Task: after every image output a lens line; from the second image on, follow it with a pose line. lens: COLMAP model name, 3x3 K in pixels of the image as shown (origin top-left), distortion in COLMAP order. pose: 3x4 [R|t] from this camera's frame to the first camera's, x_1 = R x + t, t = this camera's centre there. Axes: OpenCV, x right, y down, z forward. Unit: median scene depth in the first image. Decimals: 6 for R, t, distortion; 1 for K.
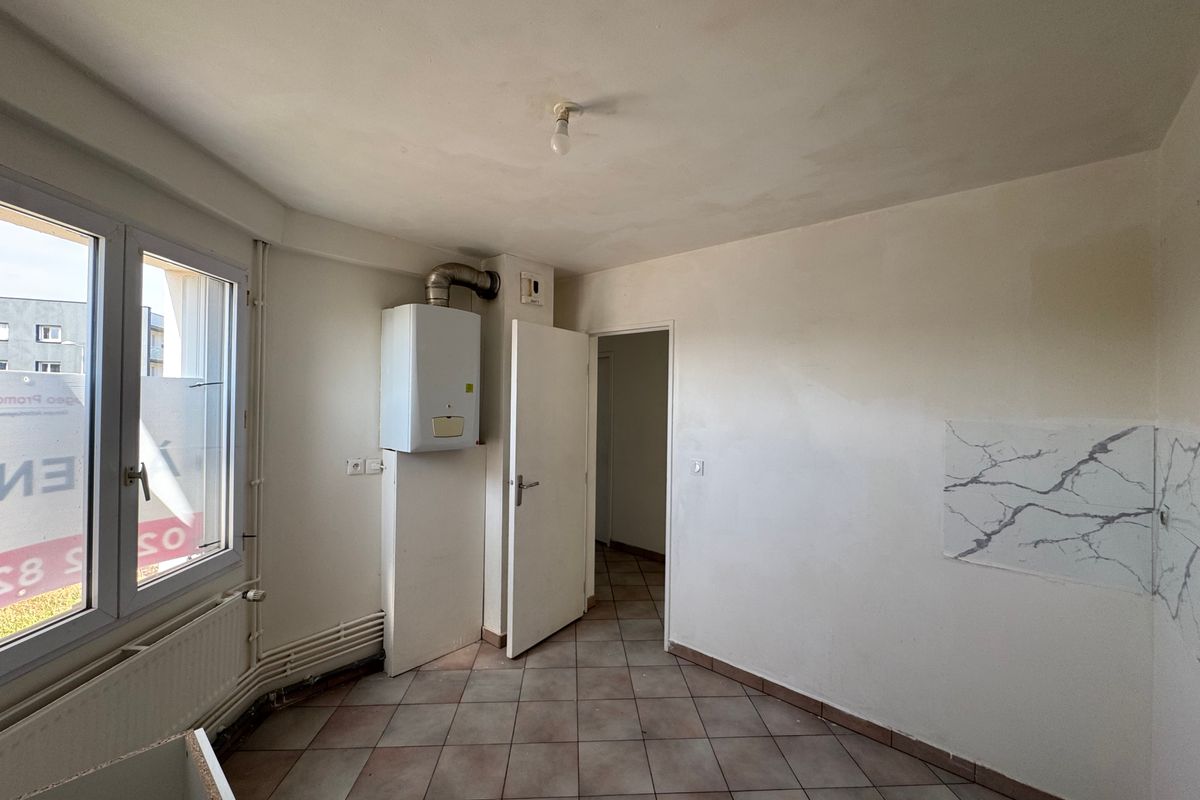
lens RADIAL K [[478.3, 0, 600.0], [0, 478.3, 400.0], [0, 0, 1]] dist [-0.002353, -0.000340]
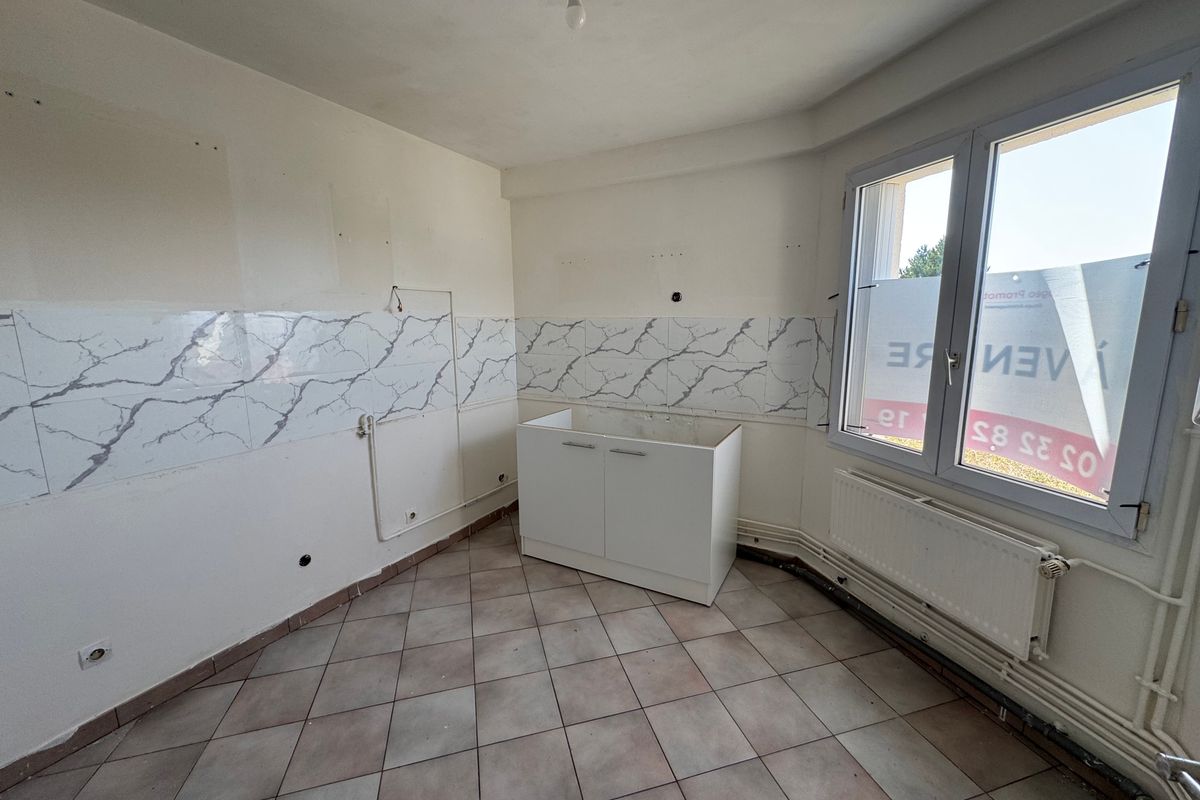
lens RADIAL K [[478.3, 0, 600.0], [0, 478.3, 400.0], [0, 0, 1]] dist [-0.002353, -0.000340]
pose [[-0.975714, 0.029039, -0.217116, 0.096562], [-0.006818, 0.986668, 0.162605, 0.070127], [0.218943, 0.160136, -0.962507, 1.904086]]
